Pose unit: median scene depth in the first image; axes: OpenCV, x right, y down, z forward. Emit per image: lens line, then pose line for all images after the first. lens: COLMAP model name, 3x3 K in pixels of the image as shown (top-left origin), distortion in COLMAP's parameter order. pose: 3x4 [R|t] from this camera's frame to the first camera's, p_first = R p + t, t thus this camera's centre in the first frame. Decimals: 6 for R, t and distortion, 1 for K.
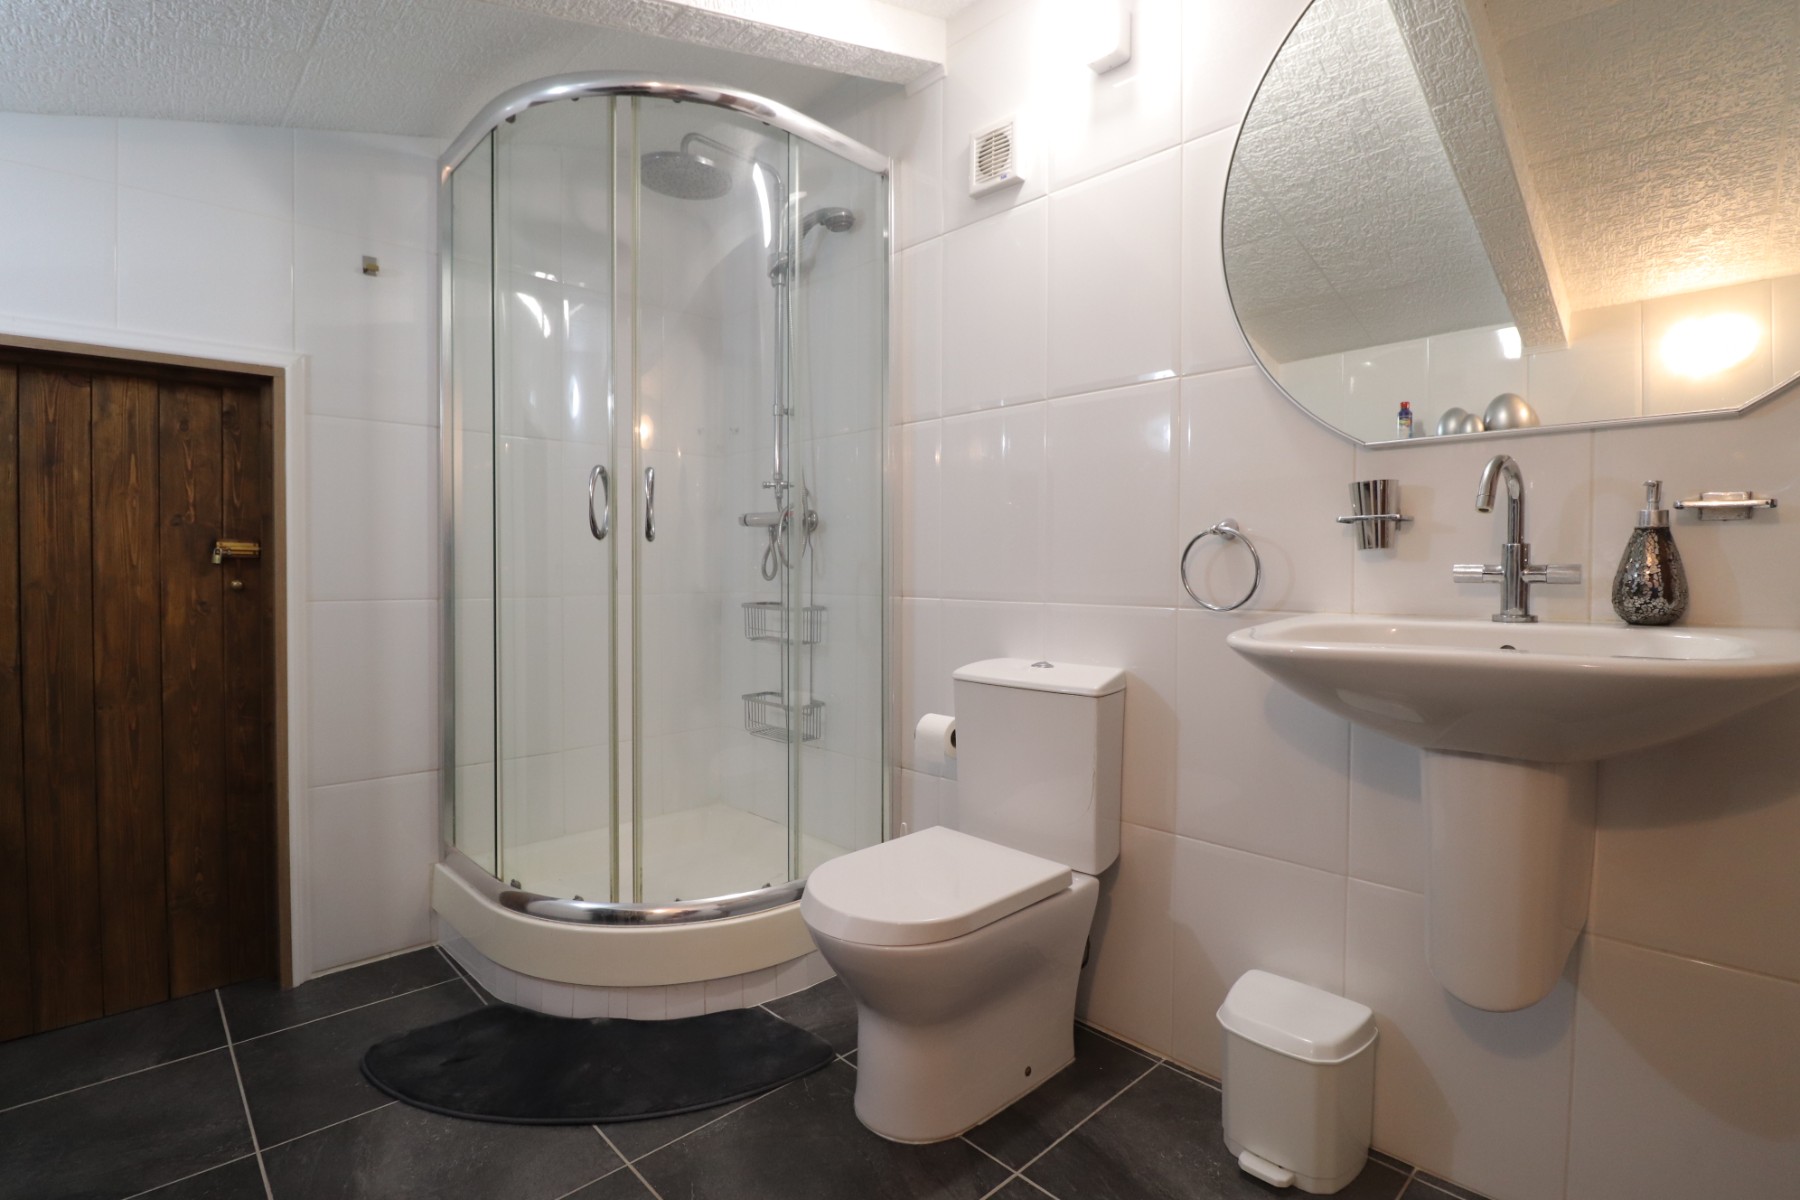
lens RADIAL K [[834.8, 0, 903.4], [0, 834.8, 585.4], [0, 0, 1]] dist [0.001864, -0.014373]
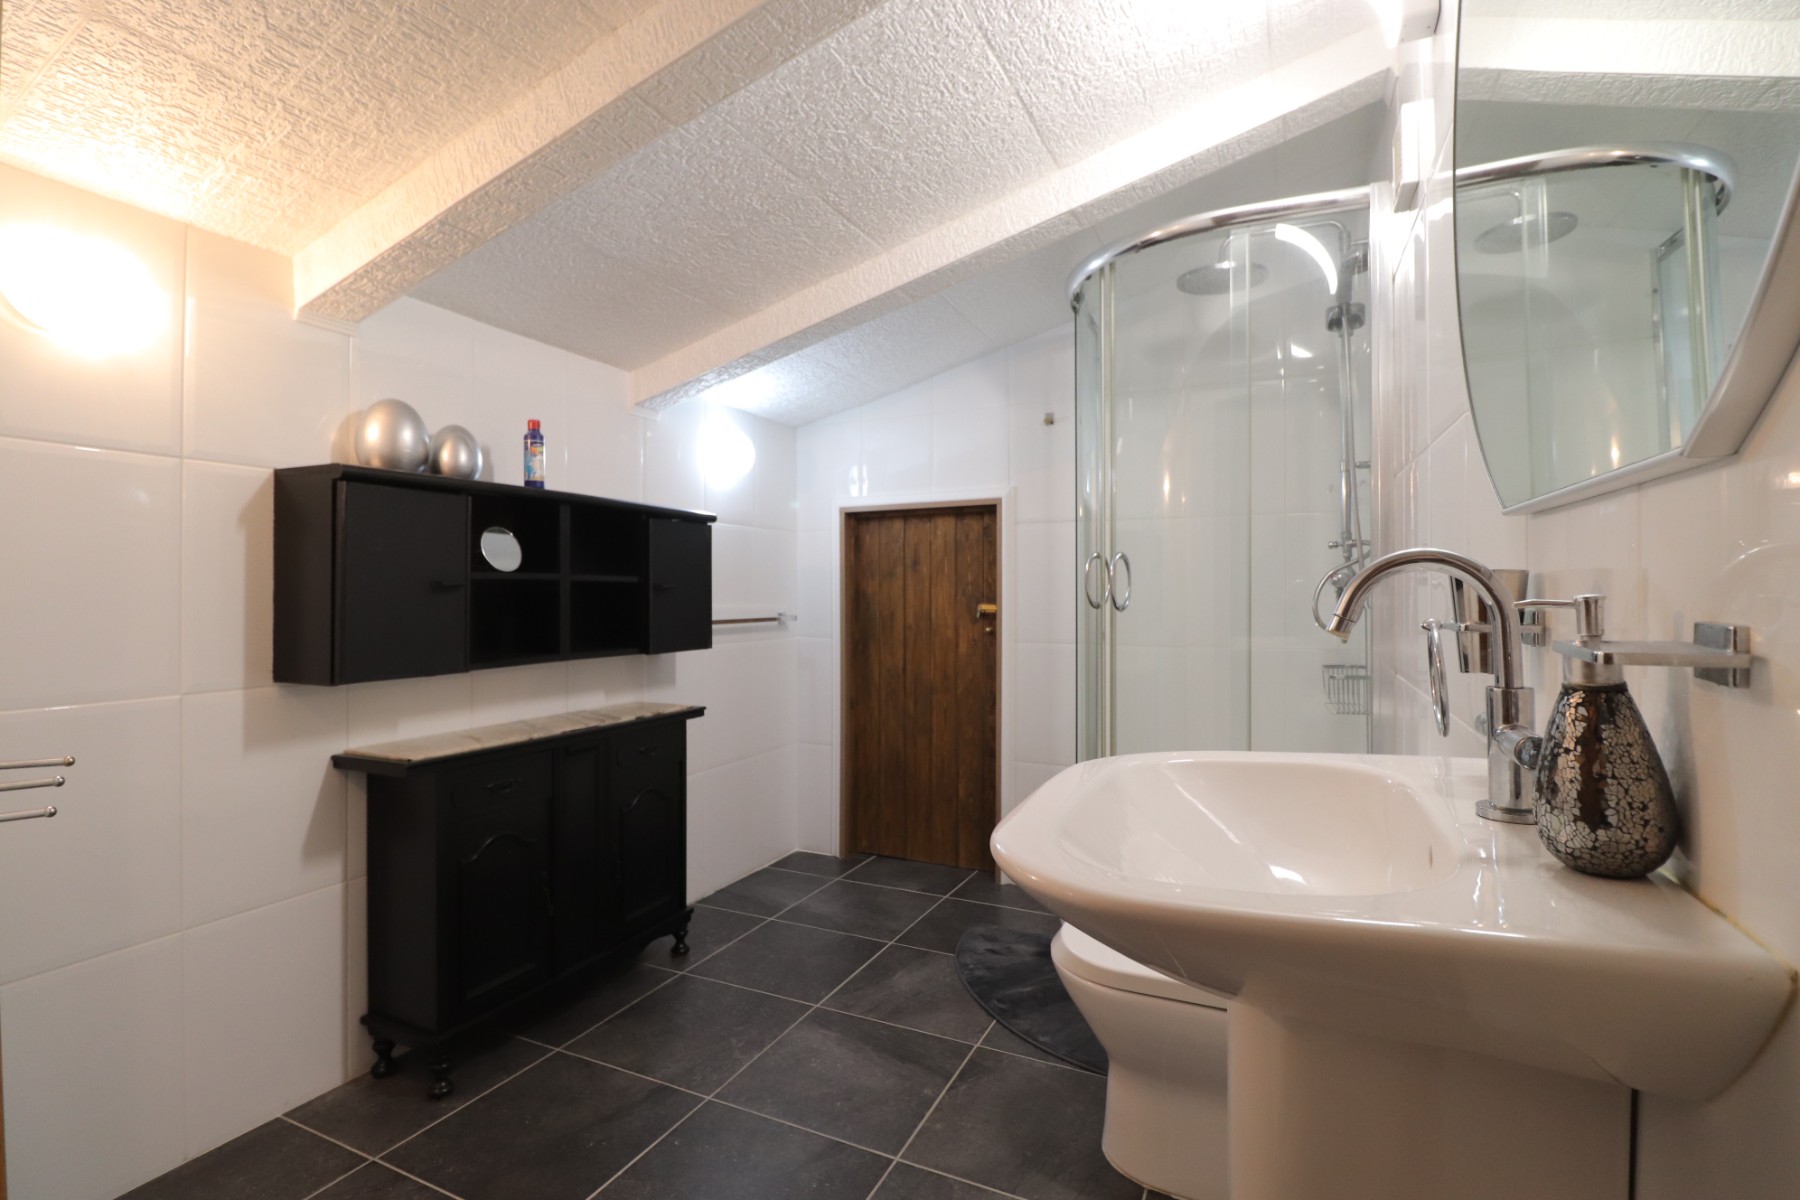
lens RADIAL K [[834.8, 0, 903.4], [0, 834.8, 585.4], [0, 0, 1]] dist [0.001864, -0.014373]
pose [[0.366698, -0.005974, -0.930321, 0.737738], [-0.014058, 0.999830, -0.011962, -0.072106], [0.930234, 0.017464, 0.366552, 0.239797]]
